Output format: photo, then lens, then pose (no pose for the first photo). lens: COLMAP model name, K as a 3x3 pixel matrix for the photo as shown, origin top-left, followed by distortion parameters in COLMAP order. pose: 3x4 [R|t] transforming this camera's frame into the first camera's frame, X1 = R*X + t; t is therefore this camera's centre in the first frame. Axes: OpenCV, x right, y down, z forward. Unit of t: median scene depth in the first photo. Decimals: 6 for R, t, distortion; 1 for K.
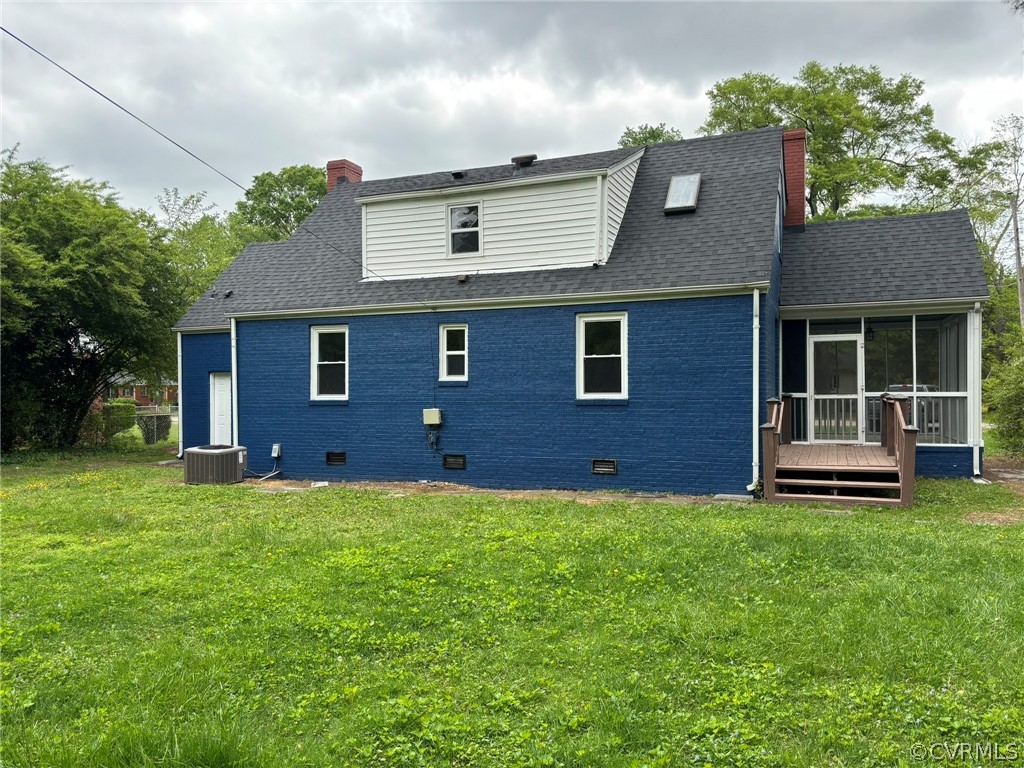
lens RADIAL K [[768.2, 0, 515.0], [0, 768.2, 388.5], [0, 0, 1]] dist [0.041298, -0.021431]
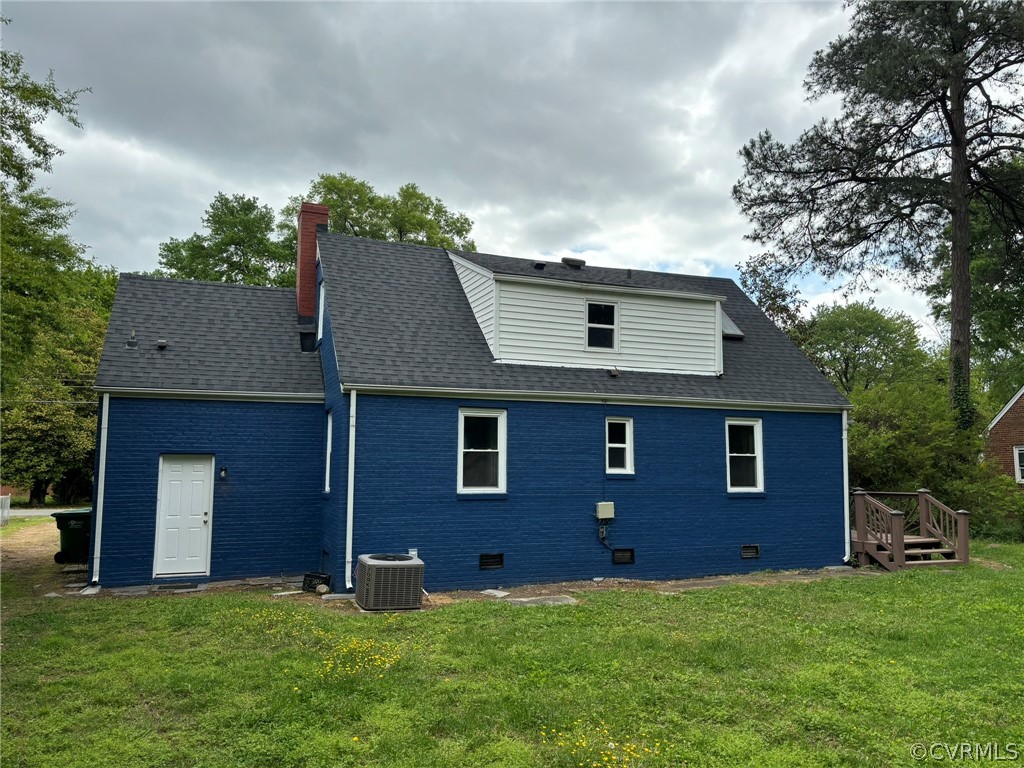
lens RADIAL K [[768.2, 0, 513.2], [0, 768.2, 378.4], [0, 0, 1]] dist [0.041298, -0.021431]
pose [[0.726644, 0.092233, 0.680795, -0.847076], [-0.012936, 0.992608, -0.120669, -0.010320], [-0.686892, 0.078877, 0.722466, 0.343430]]
